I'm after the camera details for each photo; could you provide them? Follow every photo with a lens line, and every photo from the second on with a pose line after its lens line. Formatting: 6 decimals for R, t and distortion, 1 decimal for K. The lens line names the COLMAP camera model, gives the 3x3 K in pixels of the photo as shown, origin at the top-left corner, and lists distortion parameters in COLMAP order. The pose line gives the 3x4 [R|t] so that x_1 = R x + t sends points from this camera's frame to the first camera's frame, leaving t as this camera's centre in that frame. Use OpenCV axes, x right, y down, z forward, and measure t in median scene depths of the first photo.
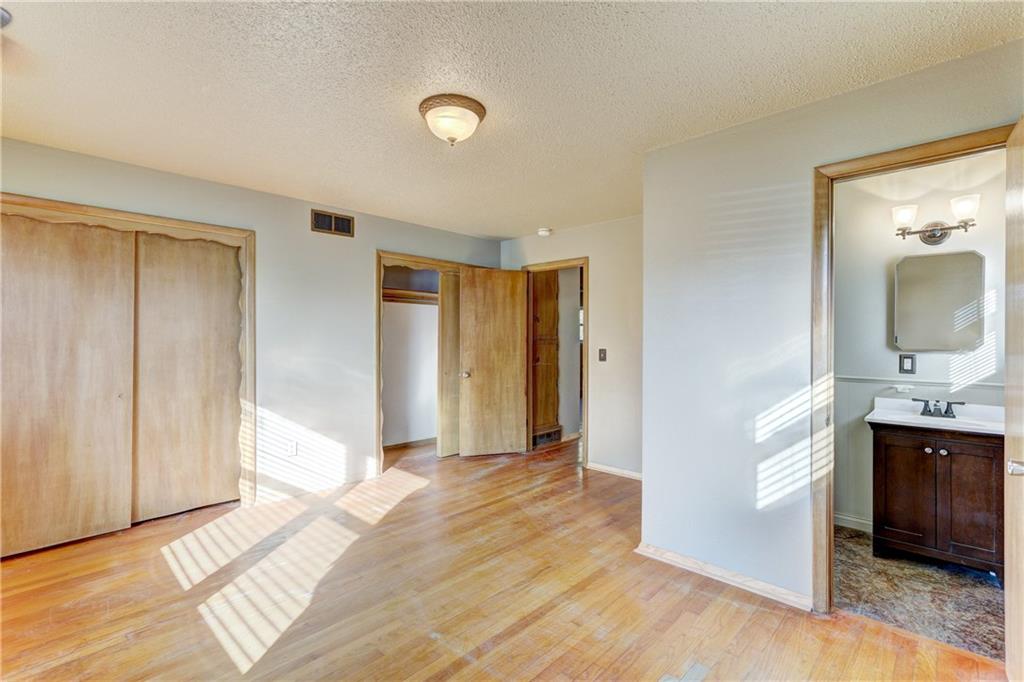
lens RADIAL K [[465.9, 0, 494.3], [0, 465.9, 336.9], [0, 0, 1]] dist [-0.005567, 0.003663]
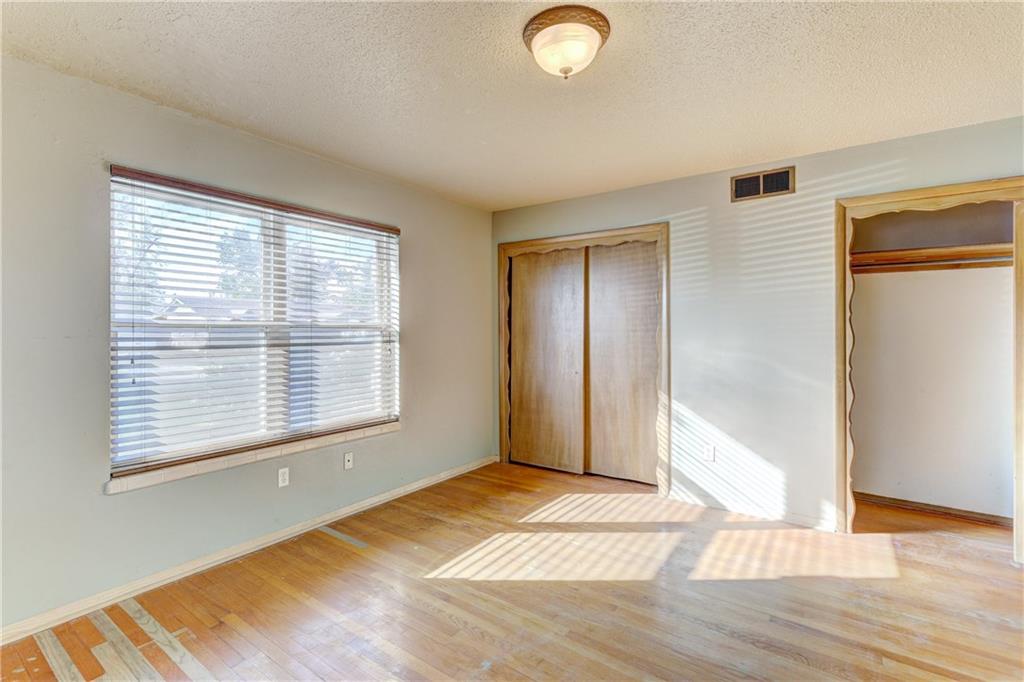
lens RADIAL K [[465.9, 0, 495.5], [0, 465.9, 331.5], [0, 0, 1]] dist [-0.005567, 0.003663]
pose [[0.149012, 0.003423, -0.988829, 0.512212], [0.003358, 0.999986, 0.003968, 0.001732], [0.988830, -0.003912, 0.148999, 0.606973]]
